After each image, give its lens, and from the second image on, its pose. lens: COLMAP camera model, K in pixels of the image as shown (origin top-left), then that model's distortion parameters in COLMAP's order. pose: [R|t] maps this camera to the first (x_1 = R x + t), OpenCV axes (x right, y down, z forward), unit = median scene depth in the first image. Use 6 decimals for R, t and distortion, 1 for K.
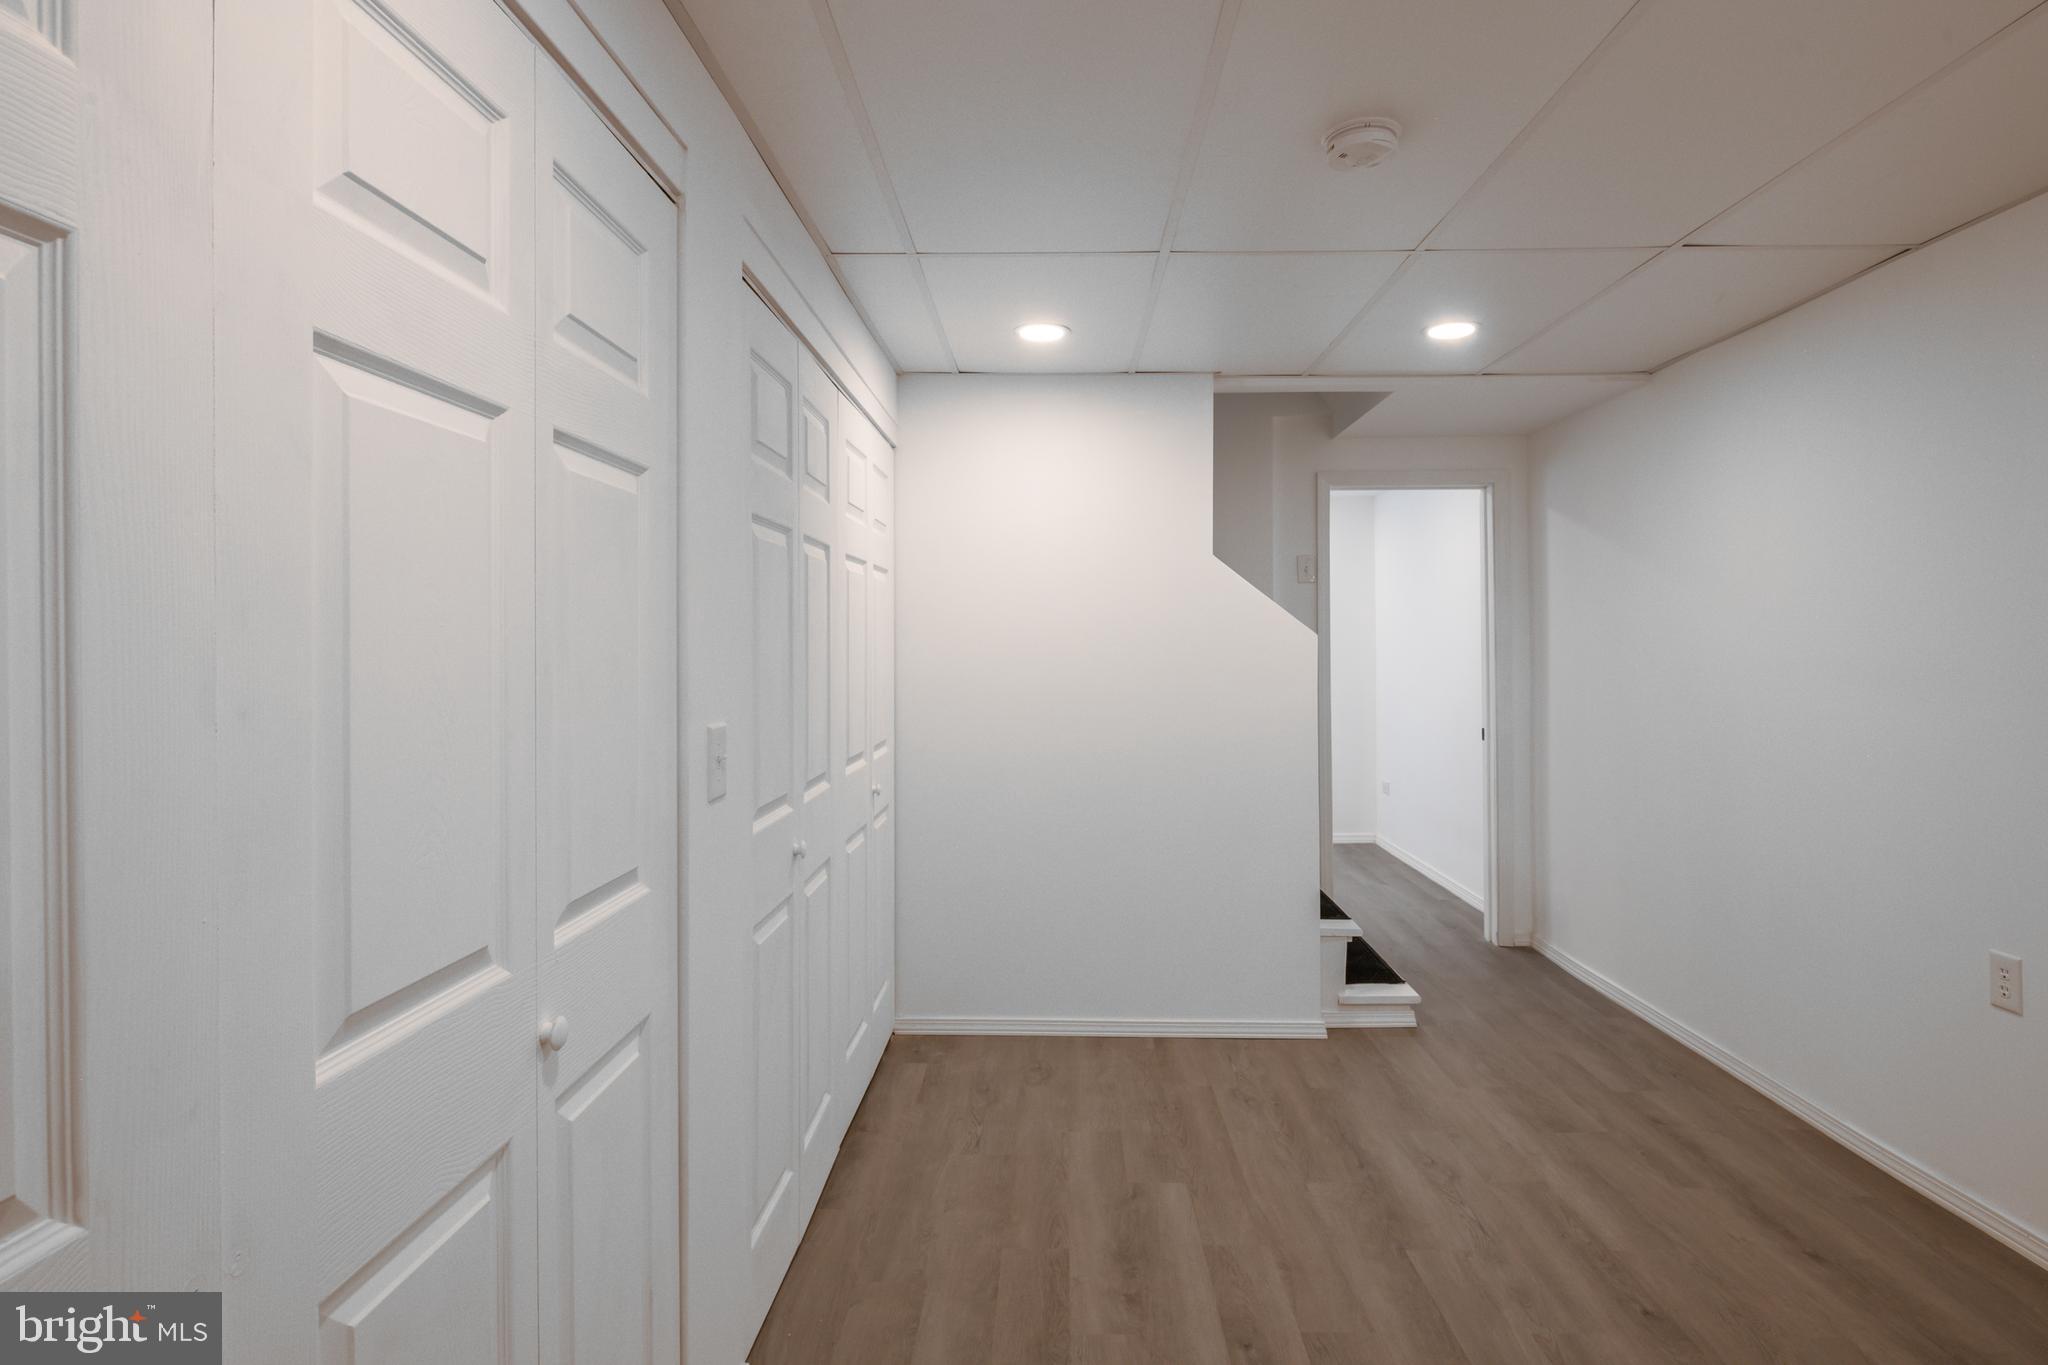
lens RADIAL K [[1143.1, 0, 1036.6], [0, 1143.1, 648.6], [0, 0, 1]] dist [0.019803, -0.001379]
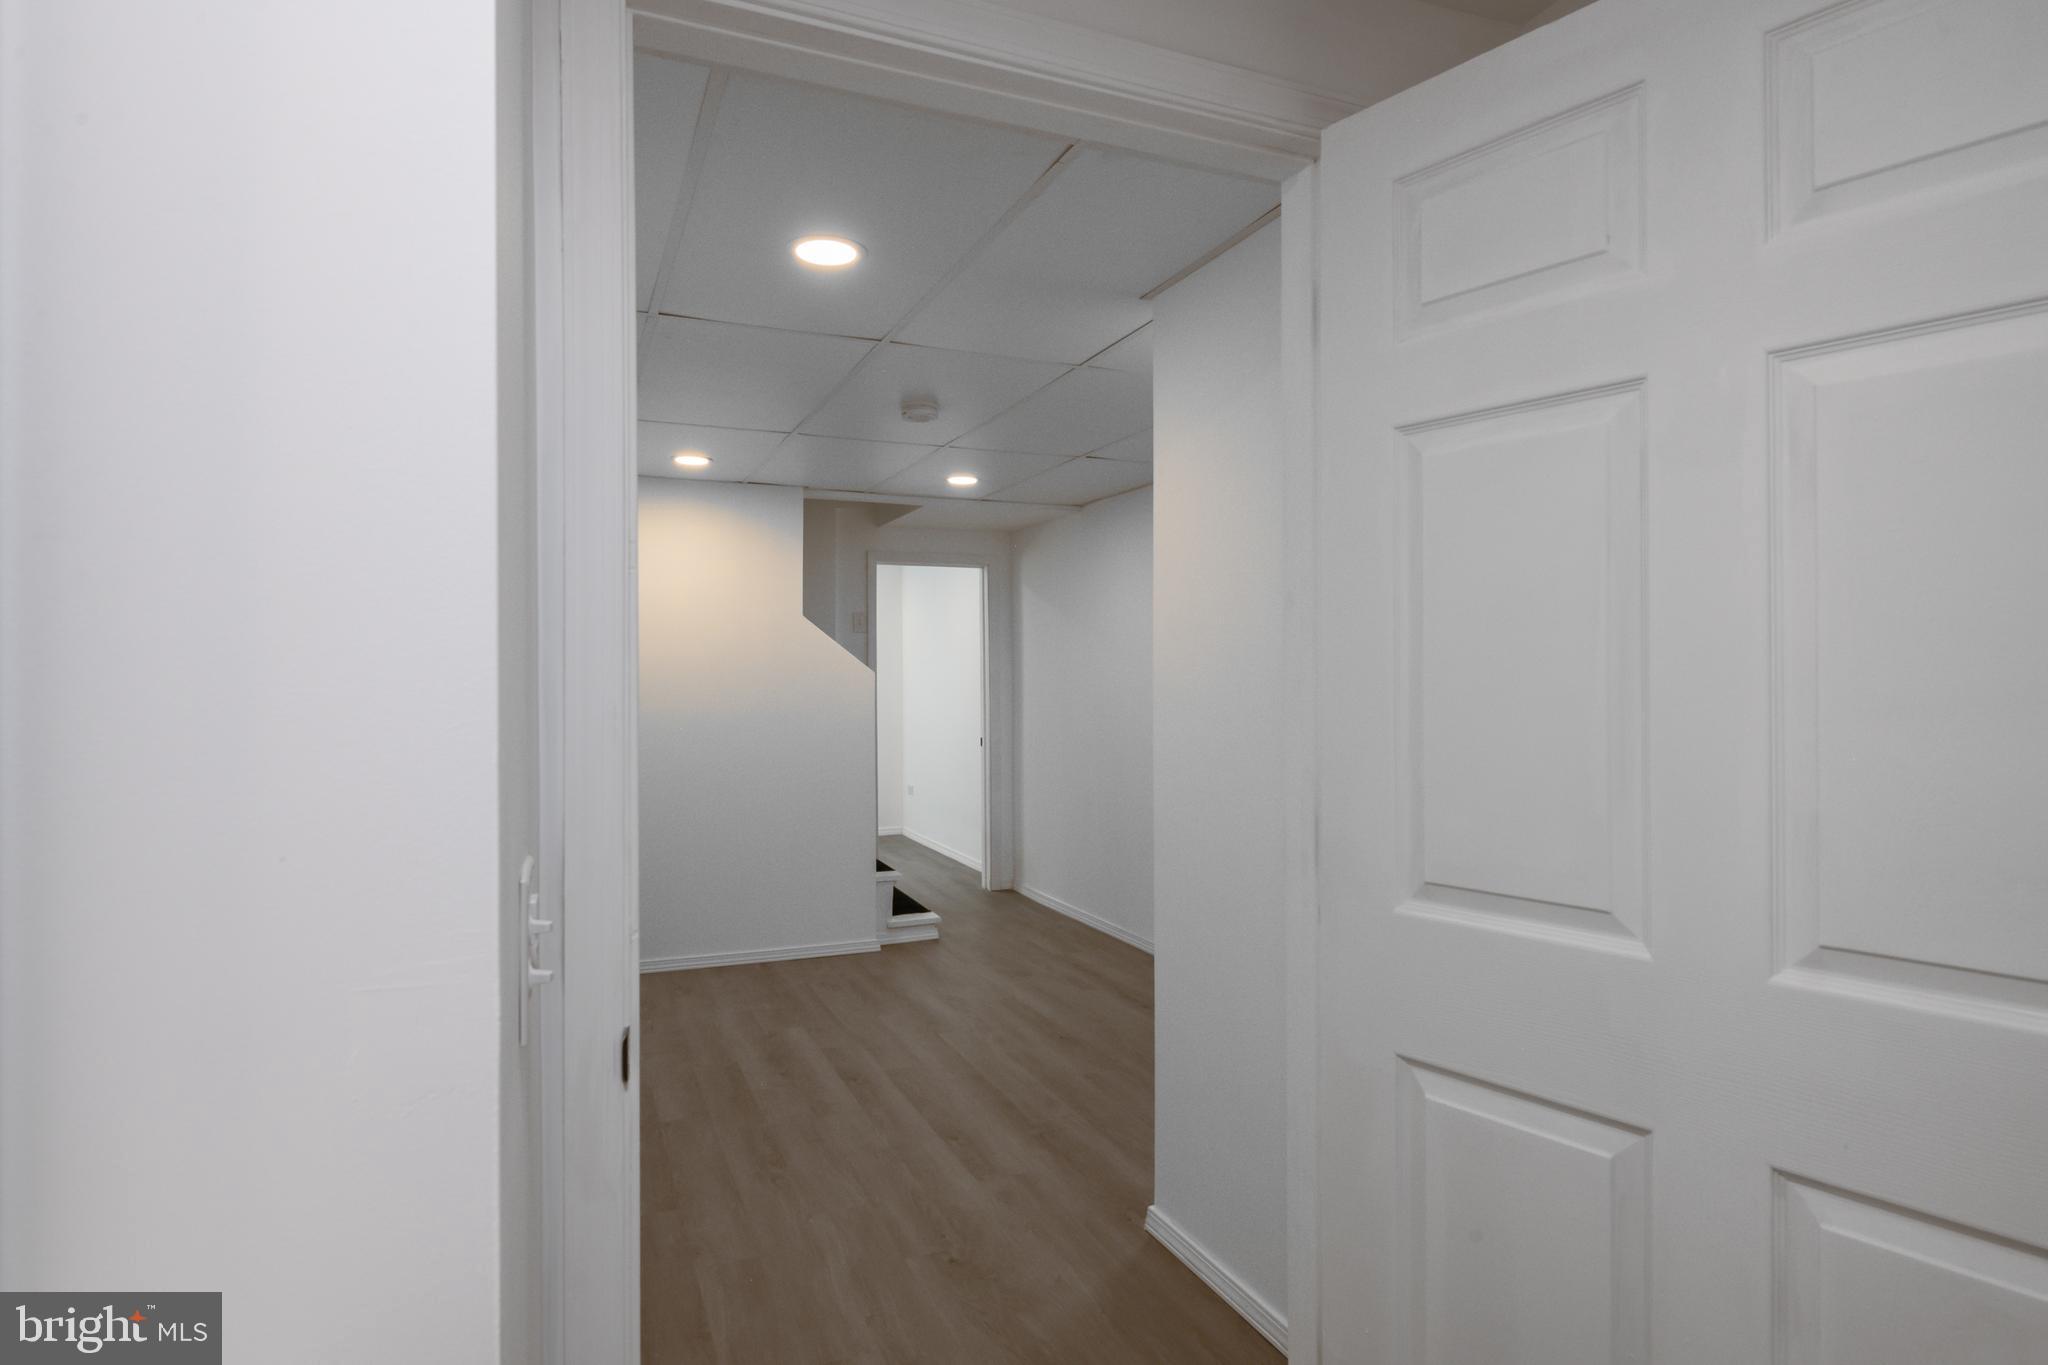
lens RADIAL K [[1143.1, 0, 1026.4], [0, 1143.1, 681.4], [0, 0, 1]] dist [0.019803, -0.001379]
pose [[0.916912, -0.001006, 0.399088, -0.150373], [-0.000134, 0.999996, 0.002827, -0.004190], [-0.399089, -0.002646, 0.916908, -0.386612]]
